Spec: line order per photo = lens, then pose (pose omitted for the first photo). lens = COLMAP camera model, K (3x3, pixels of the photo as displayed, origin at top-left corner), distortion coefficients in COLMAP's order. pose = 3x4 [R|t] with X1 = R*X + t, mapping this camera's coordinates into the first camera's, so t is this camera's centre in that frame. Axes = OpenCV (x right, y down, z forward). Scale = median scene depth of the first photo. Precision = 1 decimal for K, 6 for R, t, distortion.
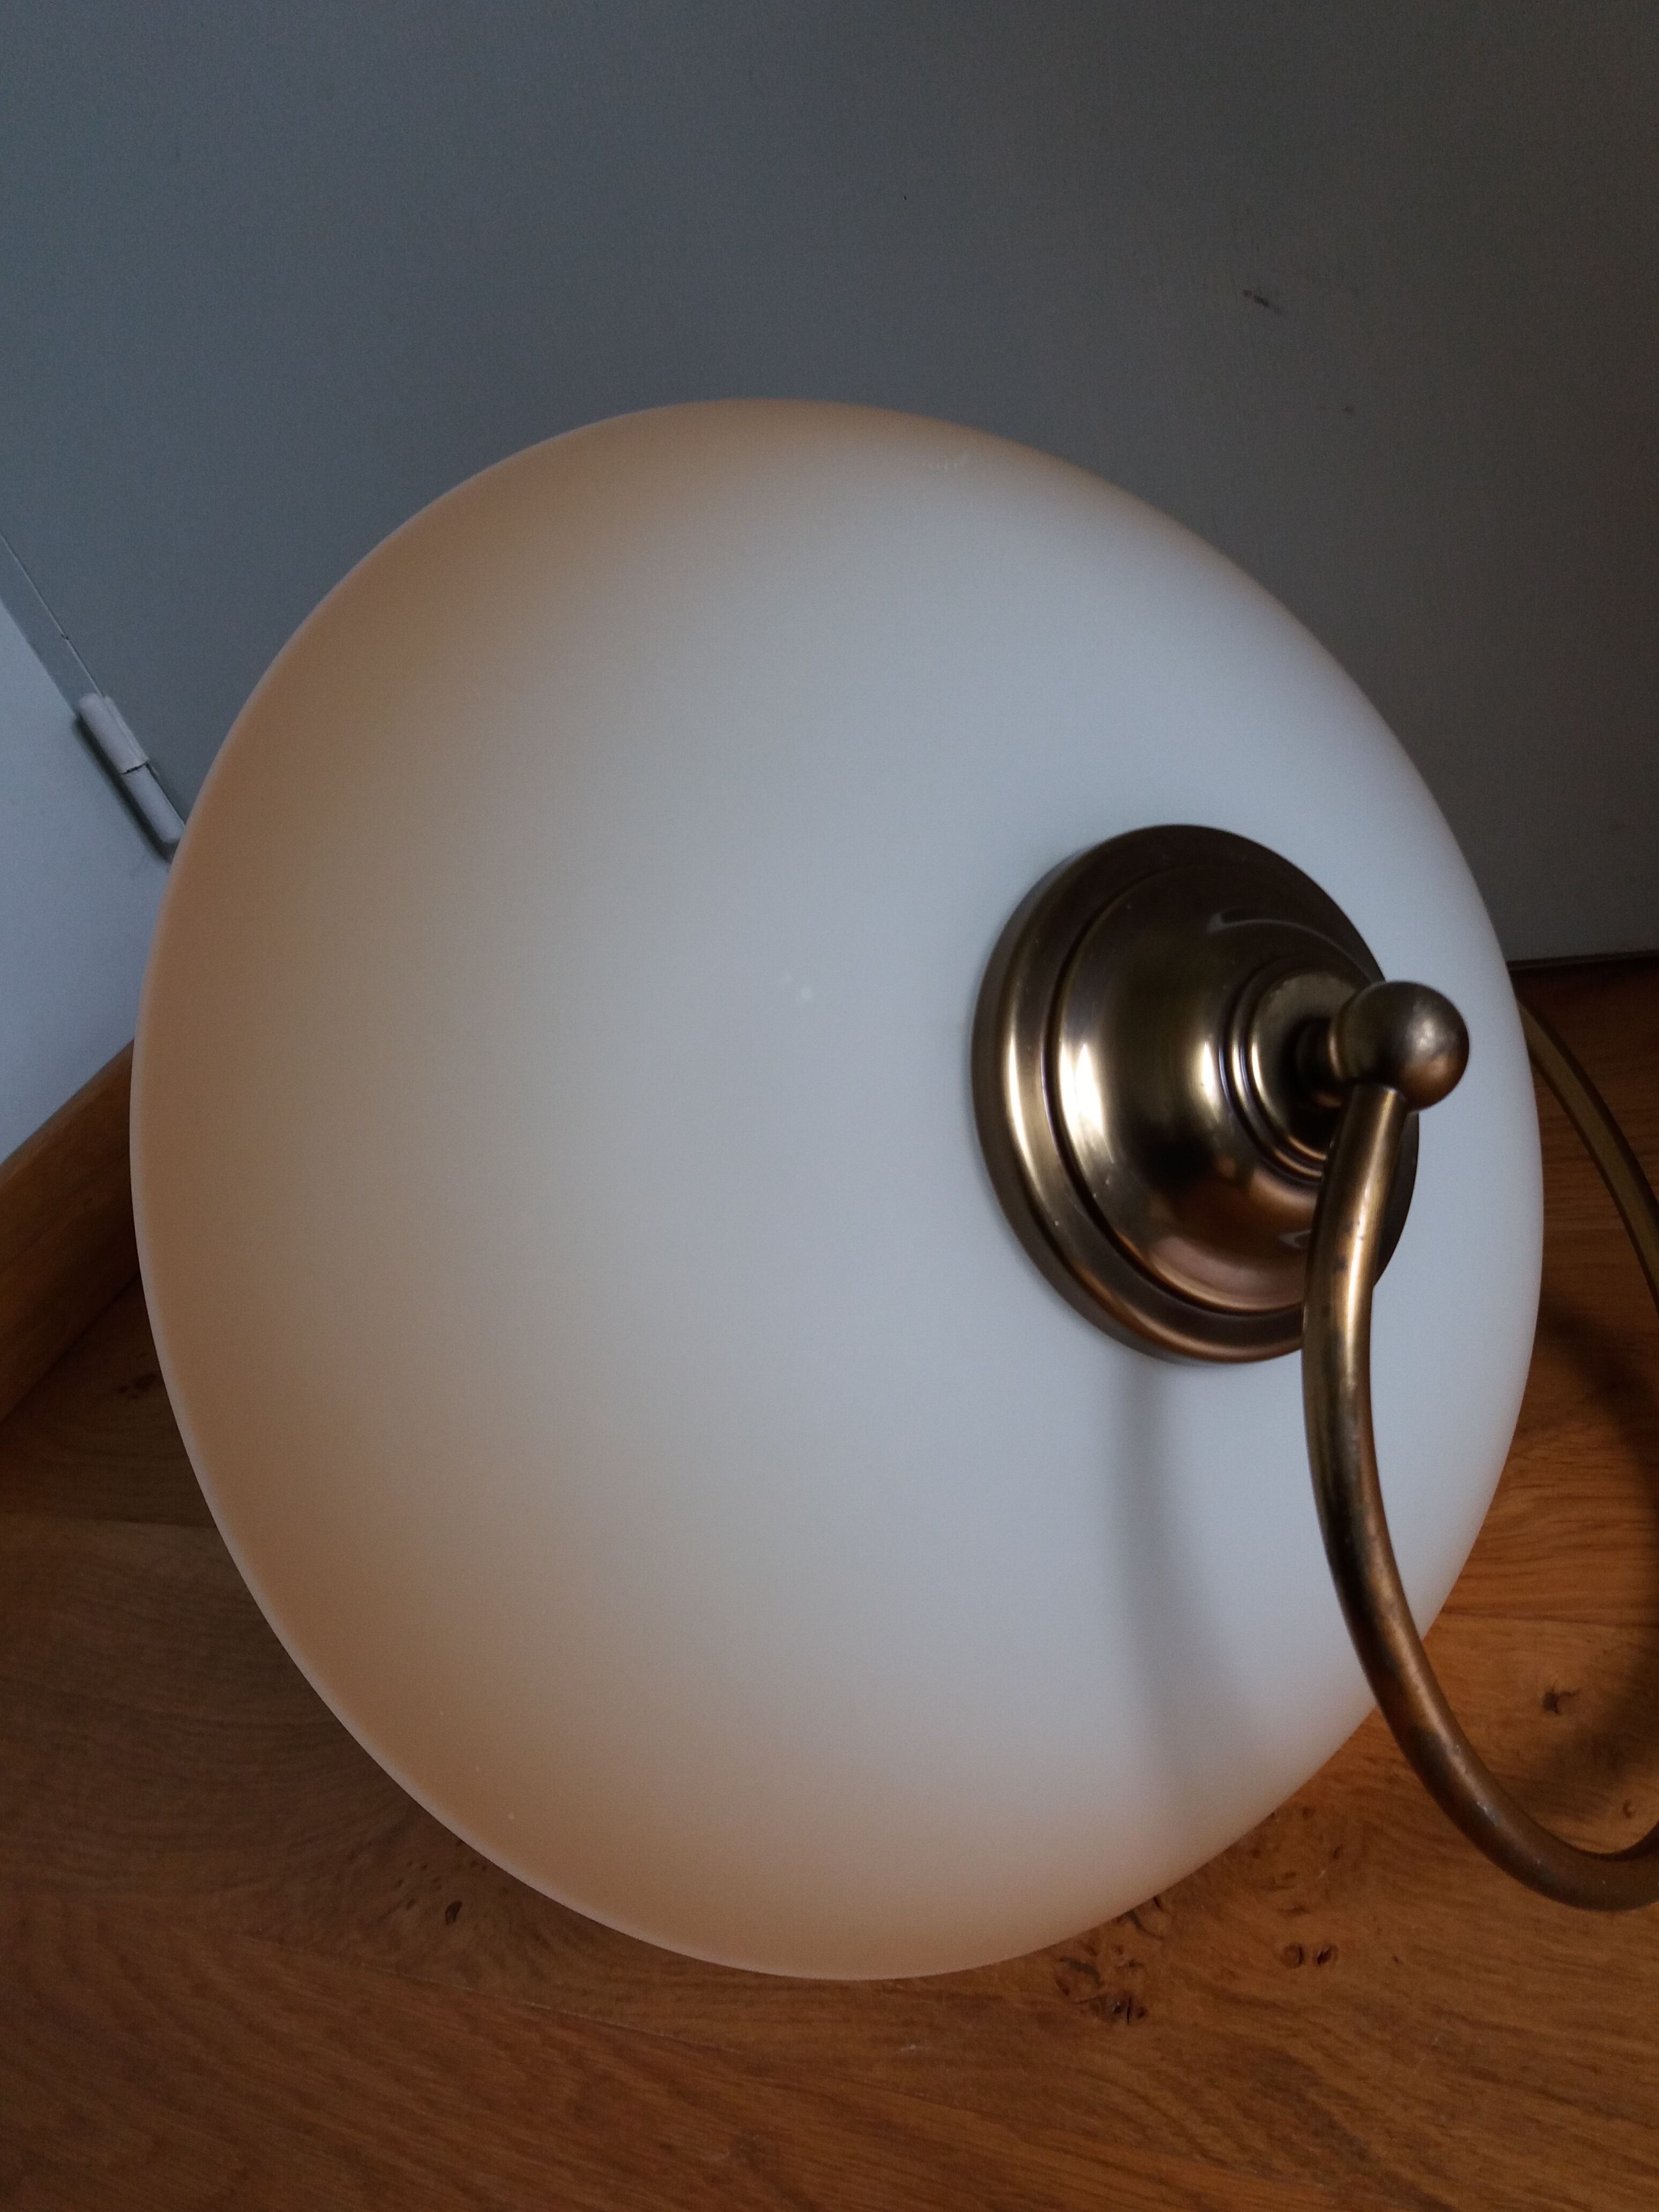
lens RADIAL K [[1860.0, 0, 880.1], [0, 1860.0, 1106.8], [0, 0, 1]] dist [0.005306, -0.000443]
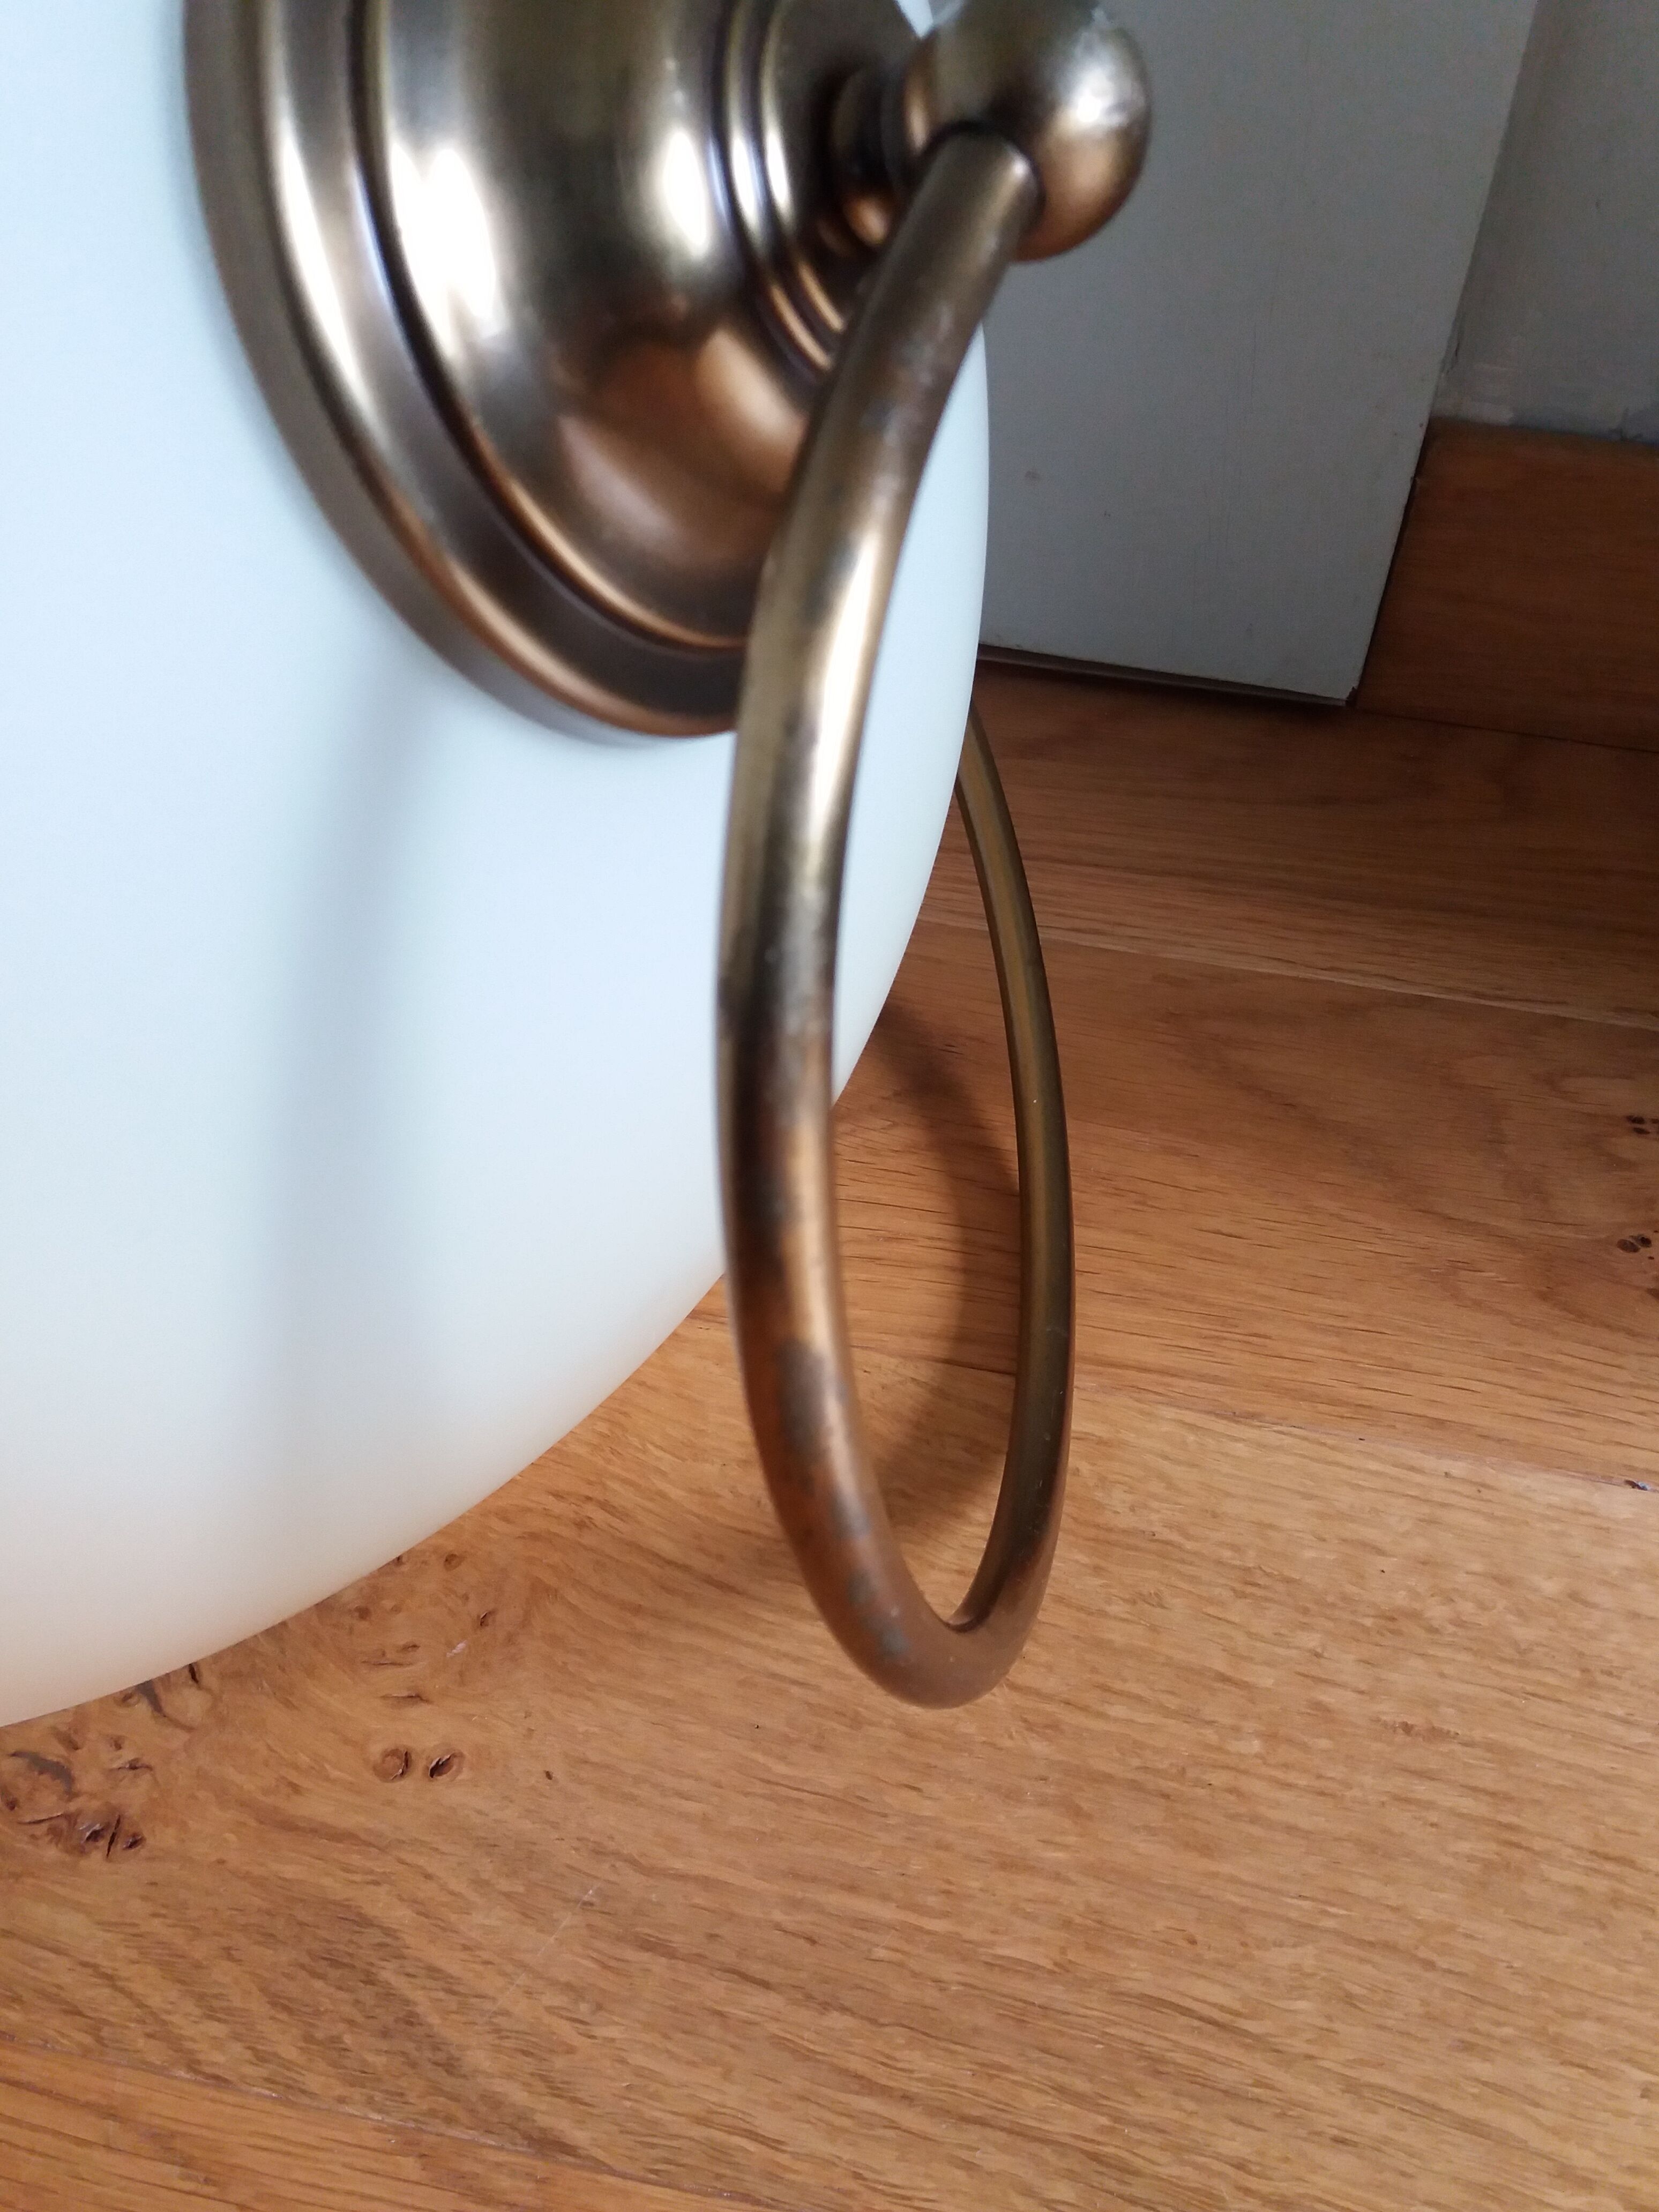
lens RADIAL K [[1860.0, 0, 841.3], [0, 1860.0, 1093.4], [0, 0, 1]] dist [0.005306, -0.000443]
pose [[0.889517, 0.189135, 0.415917, 0.046123], [-0.222376, 0.974420, 0.032481, 0.176022], [-0.399134, -0.121382, 0.908823, 0.383615]]
